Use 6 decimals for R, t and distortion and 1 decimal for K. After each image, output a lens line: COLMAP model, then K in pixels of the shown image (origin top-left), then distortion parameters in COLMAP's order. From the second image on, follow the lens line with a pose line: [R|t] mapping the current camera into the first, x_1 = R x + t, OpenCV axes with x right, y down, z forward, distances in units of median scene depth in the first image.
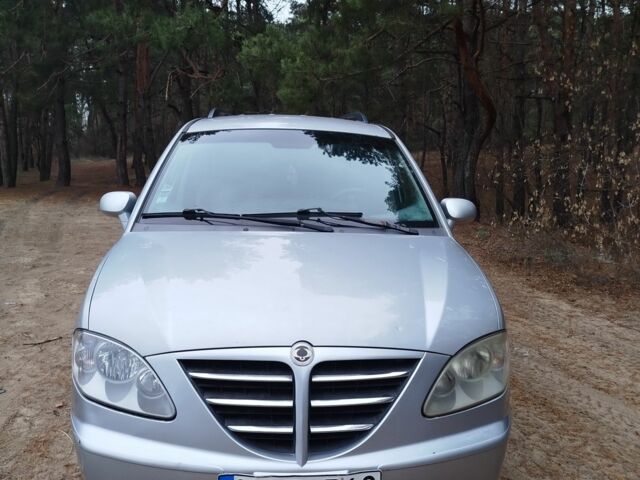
lens RADIAL K [[584.5, 0, 320.0], [0, 584.5, 240.0], [0, 0, 1]] dist [0.091551, -0.143555]
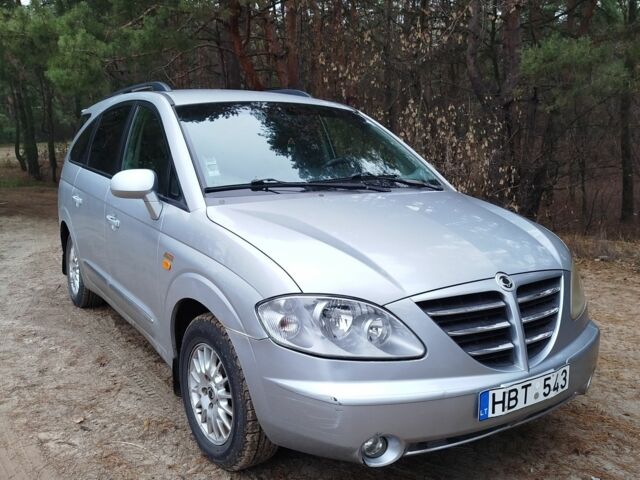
lens RADIAL K [[584.5, 0, 320.0], [0, 584.5, 240.0], [0, 0, 1]] dist [0.091551, -0.143555]
pose [[0.883987, -0.102456, 0.456147, -0.591263], [0.095805, 0.994684, 0.037755, 0.020848], [-0.457591, 0.010326, 0.889103, 0.080948]]
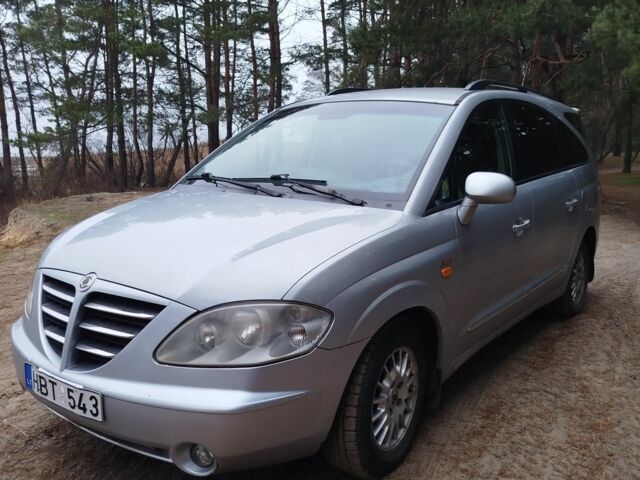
lens RADIAL K [[584.5, 0, 320.0], [0, 584.5, 240.0], [0, 0, 1]] dist [0.091551, -0.143555]
pose [[0.761418, 0.091737, -0.641738, 0.710275], [-0.089491, 0.995333, 0.036104, 0.017346], [0.642055, 0.029940, 0.766074, 0.262802]]
